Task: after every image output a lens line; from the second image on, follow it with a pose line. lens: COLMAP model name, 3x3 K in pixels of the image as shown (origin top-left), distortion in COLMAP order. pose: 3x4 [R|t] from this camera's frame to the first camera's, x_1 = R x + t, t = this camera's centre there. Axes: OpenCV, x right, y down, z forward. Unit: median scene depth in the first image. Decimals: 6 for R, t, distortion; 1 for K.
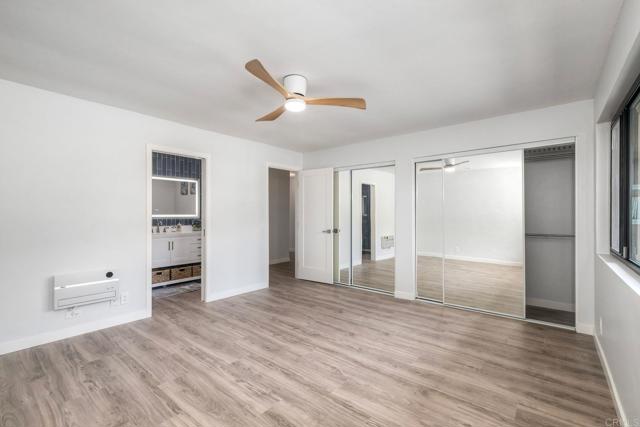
lens RADIAL K [[285.8, 0, 320.5], [0, 285.8, 214.4], [0, 0, 1]] dist [0.003325, 0.000559]
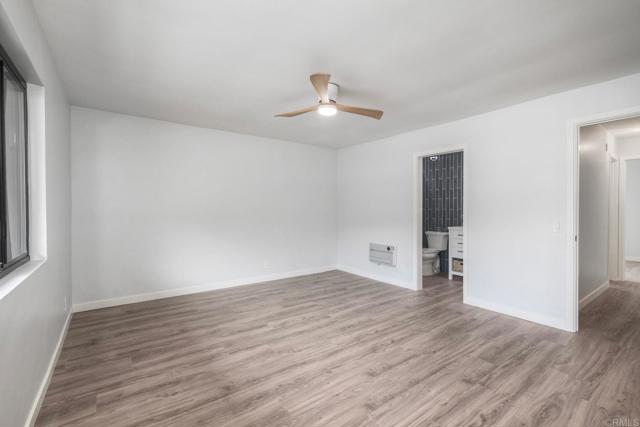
lens RADIAL K [[285.8, 0, 319.7], [0, 285.8, 210.8], [0, 0, 1]] dist [0.003325, 0.000559]
pose [[-0.241479, 0.005487, -0.970391, 0.922634], [0.001325, 0.999985, 0.005325, 0.003837], [0.970405, 0.000000, -0.241482, 1.148077]]
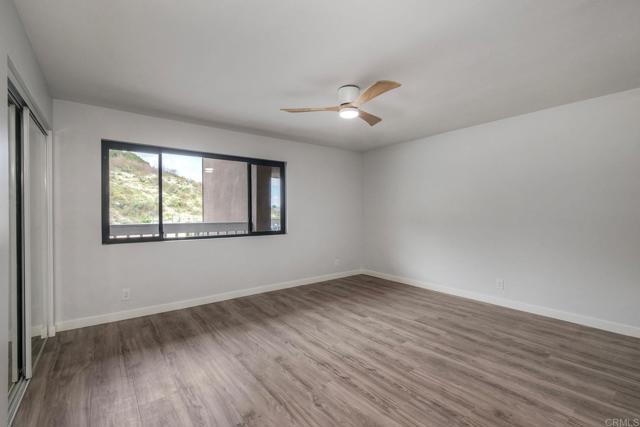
lens RADIAL K [[285.8, 0, 323.1], [0, 285.8, 213.1], [0, 0, 1]] dist [0.003325, 0.000559]
pose [[-0.977521, 0.002255, 0.210825, -0.205496], [0.001924, 0.999997, -0.001776, 0.005478], [-0.210828, -0.001331, -0.977522, 1.944297]]
